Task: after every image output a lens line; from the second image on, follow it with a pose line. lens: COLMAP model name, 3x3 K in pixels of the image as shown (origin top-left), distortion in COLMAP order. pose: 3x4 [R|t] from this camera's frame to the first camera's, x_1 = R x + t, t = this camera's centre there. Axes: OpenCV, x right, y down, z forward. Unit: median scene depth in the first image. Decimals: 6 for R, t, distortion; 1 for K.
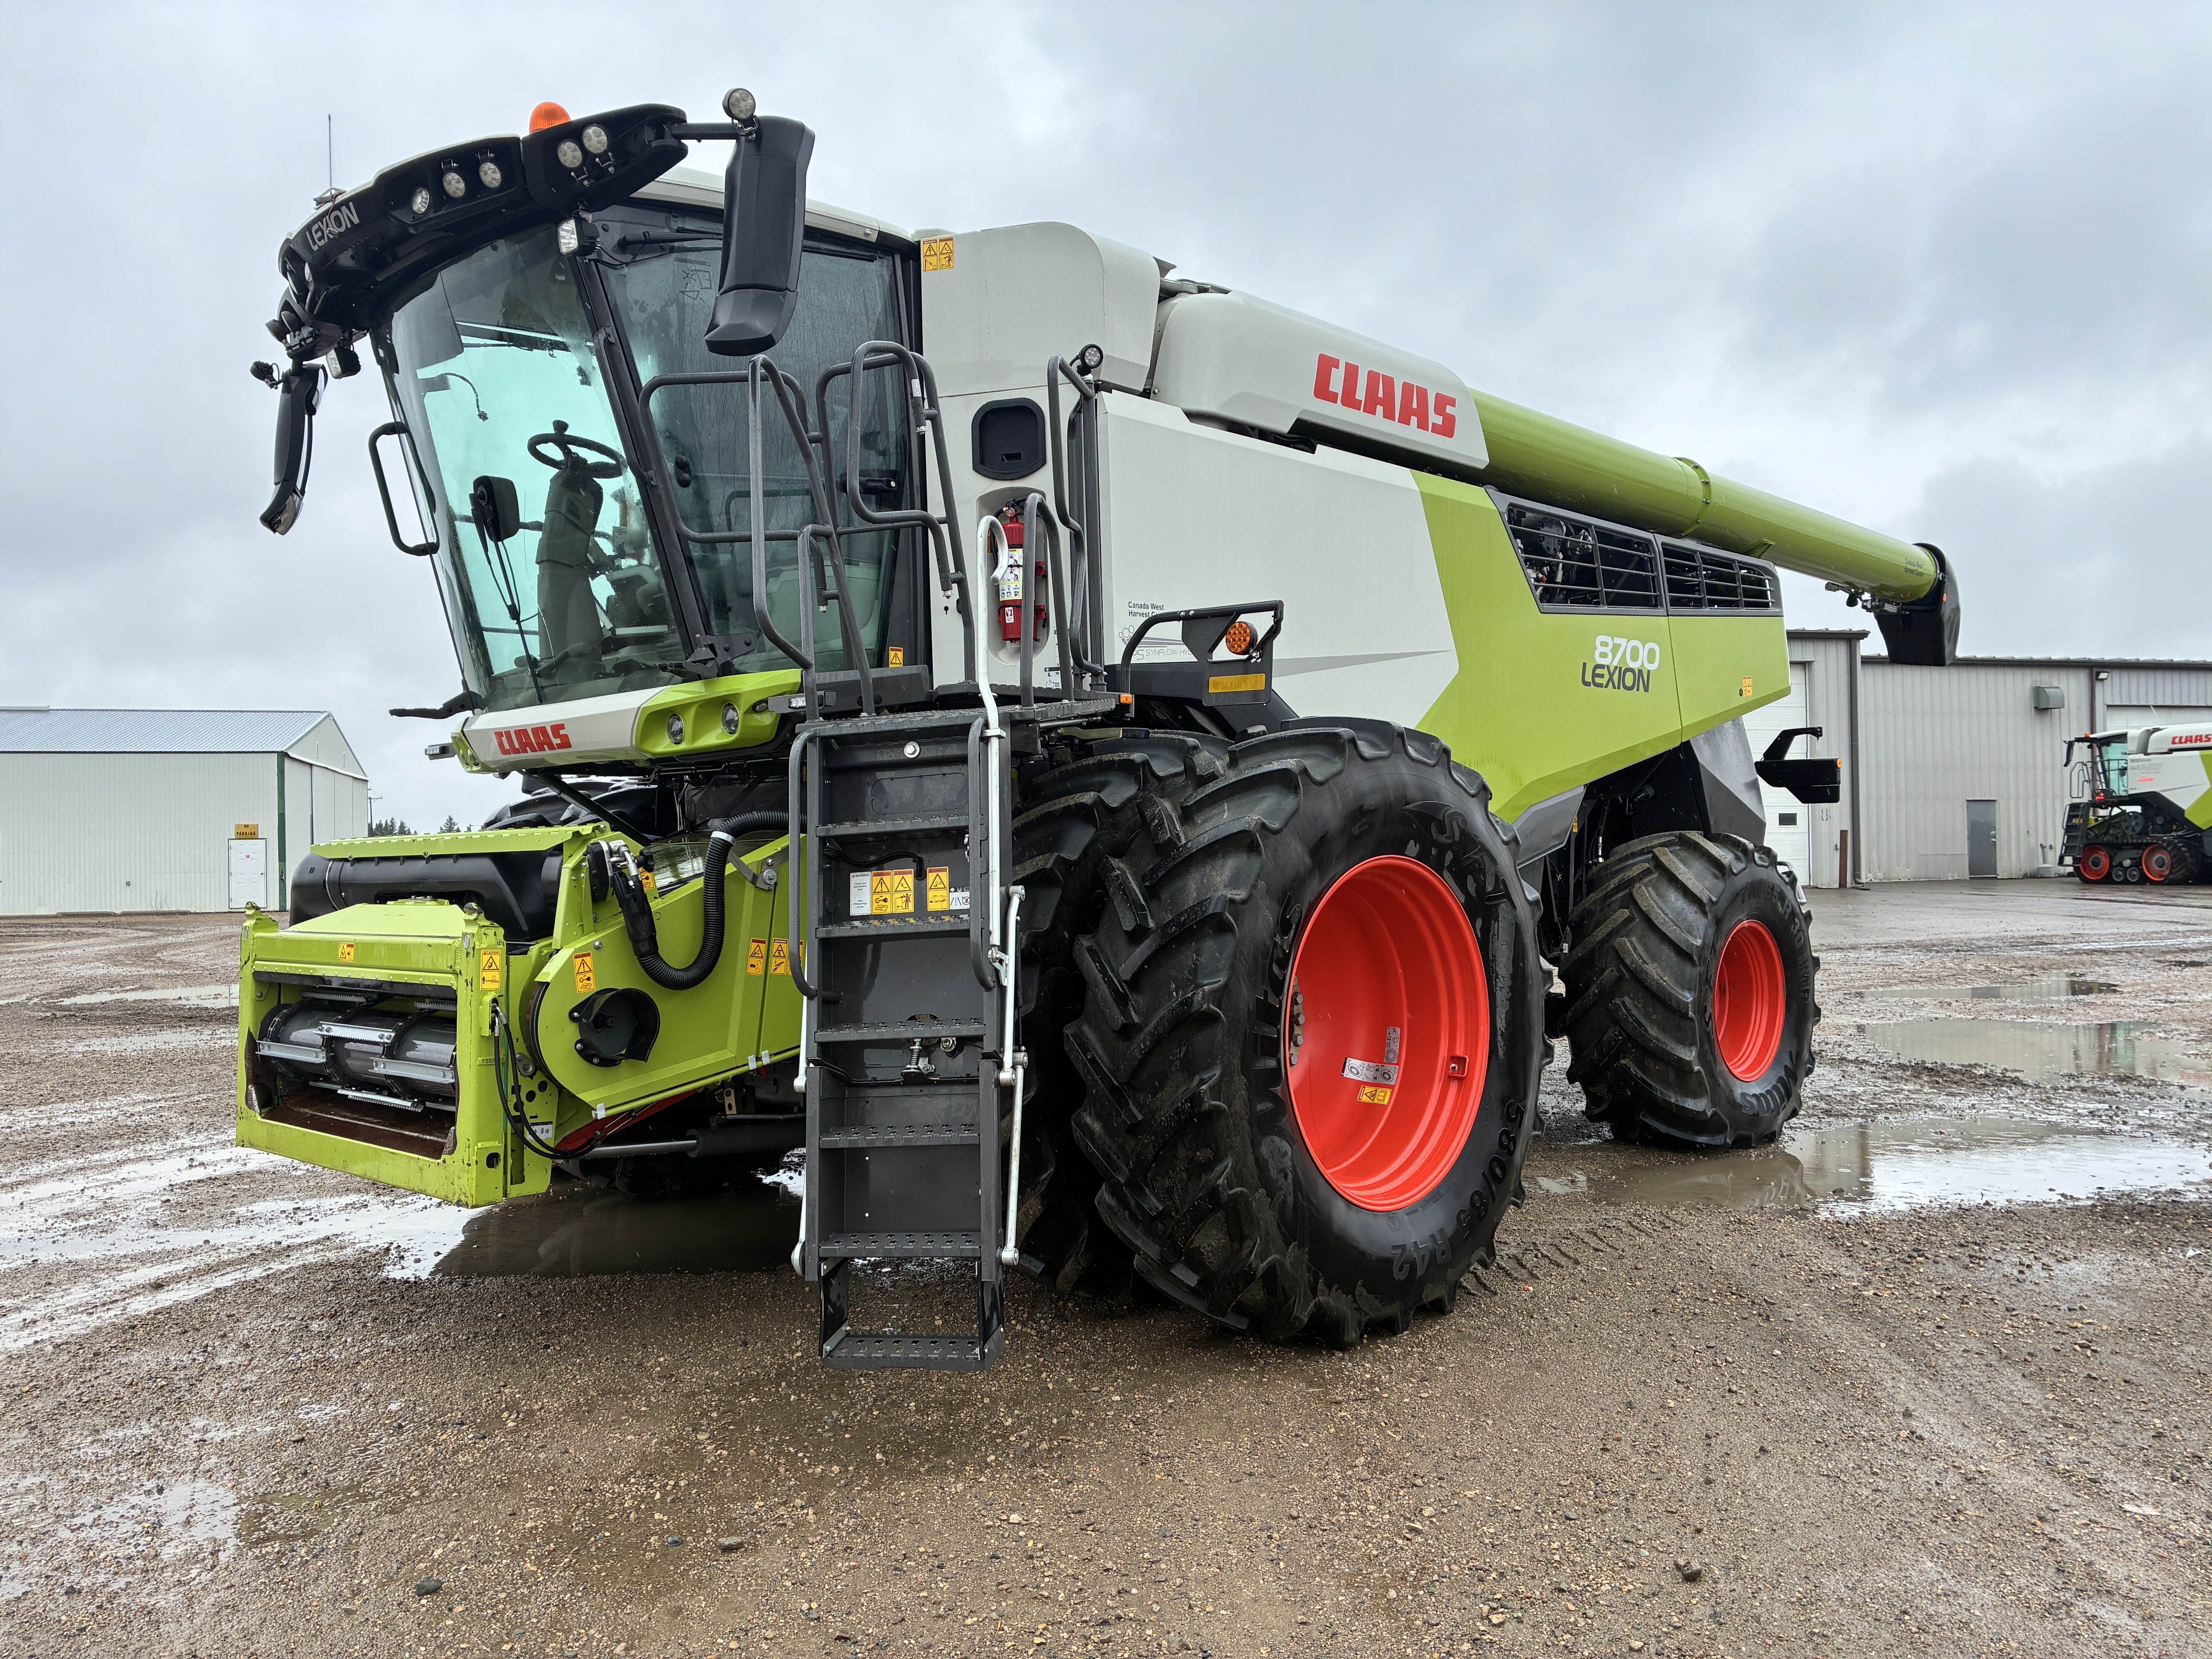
lens RADIAL K [[1676.8, 0, 1100.4], [0, 1676.8, 834.0], [0, 0, 1]] dist [0.035899, -0.022824]
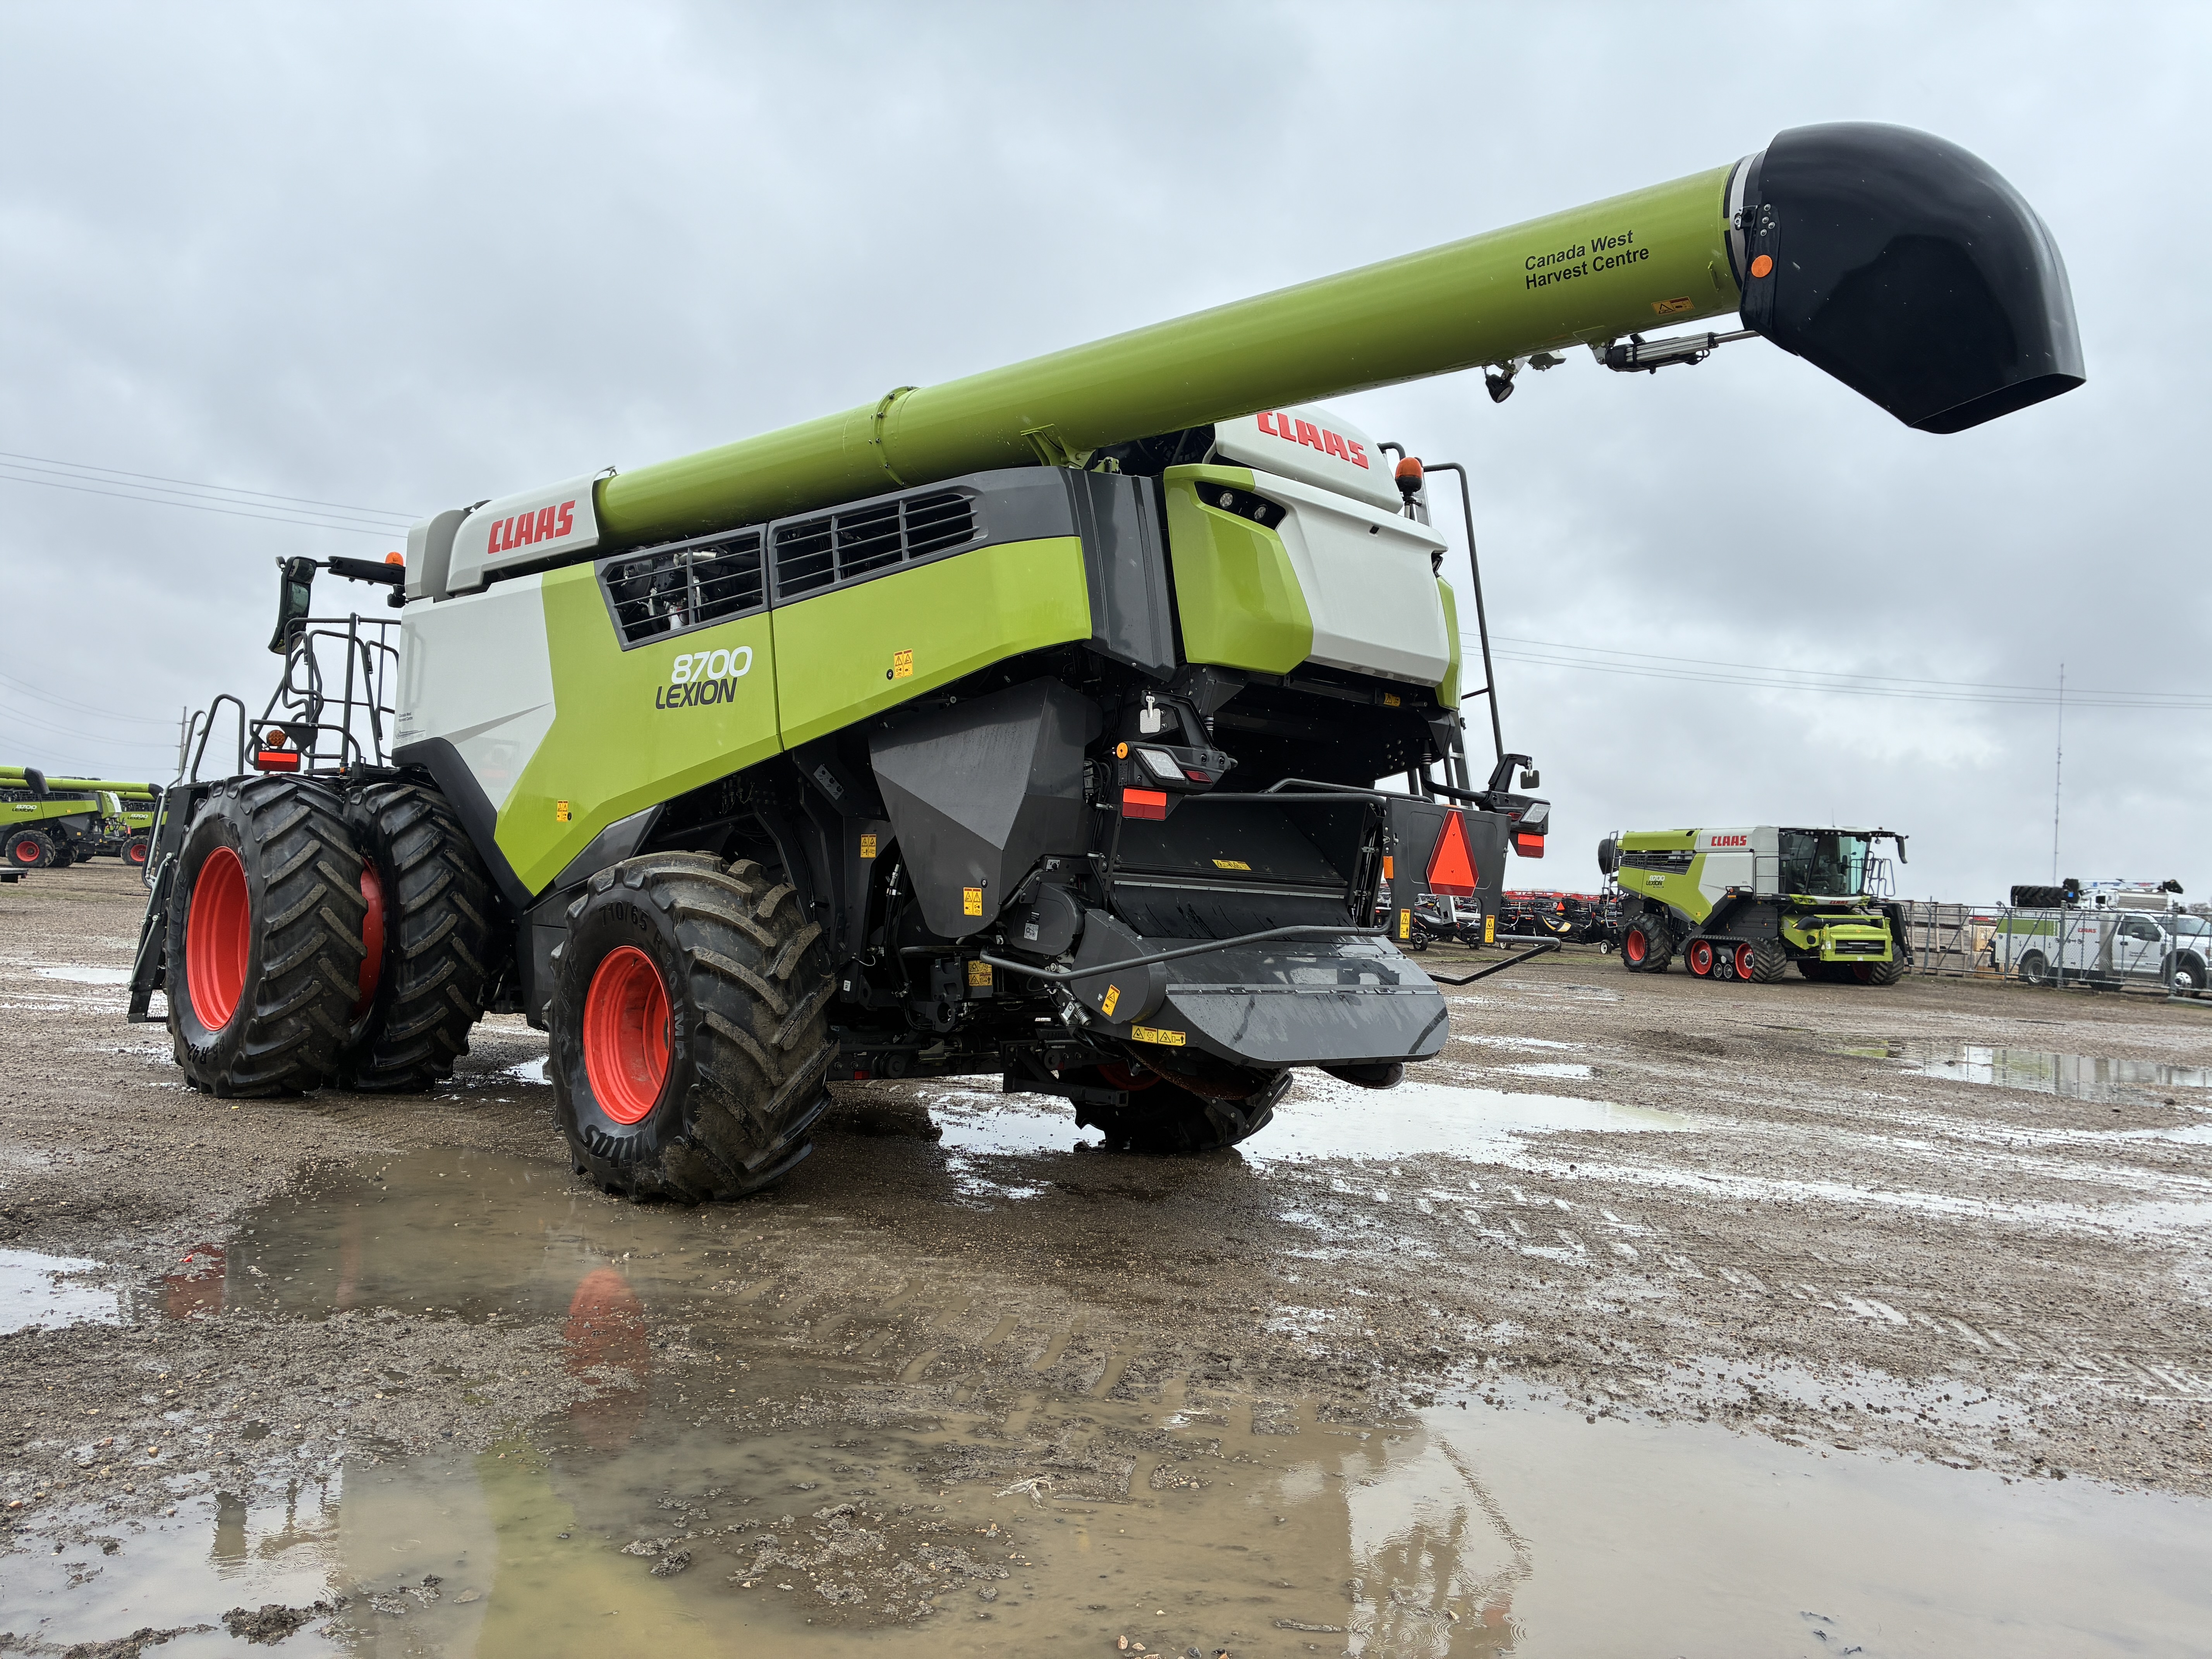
lens RADIAL K [[1676.8, 0, 1090.7], [0, 1676.8, 829.5], [0, 0, 1]] dist [0.035899, -0.022824]
pose [[-0.029801, -0.025112, -0.999240, 1.306863], [-0.039583, 0.998930, -0.023924, 0.000096], [0.998772, 0.038840, -0.030763, 1.295596]]
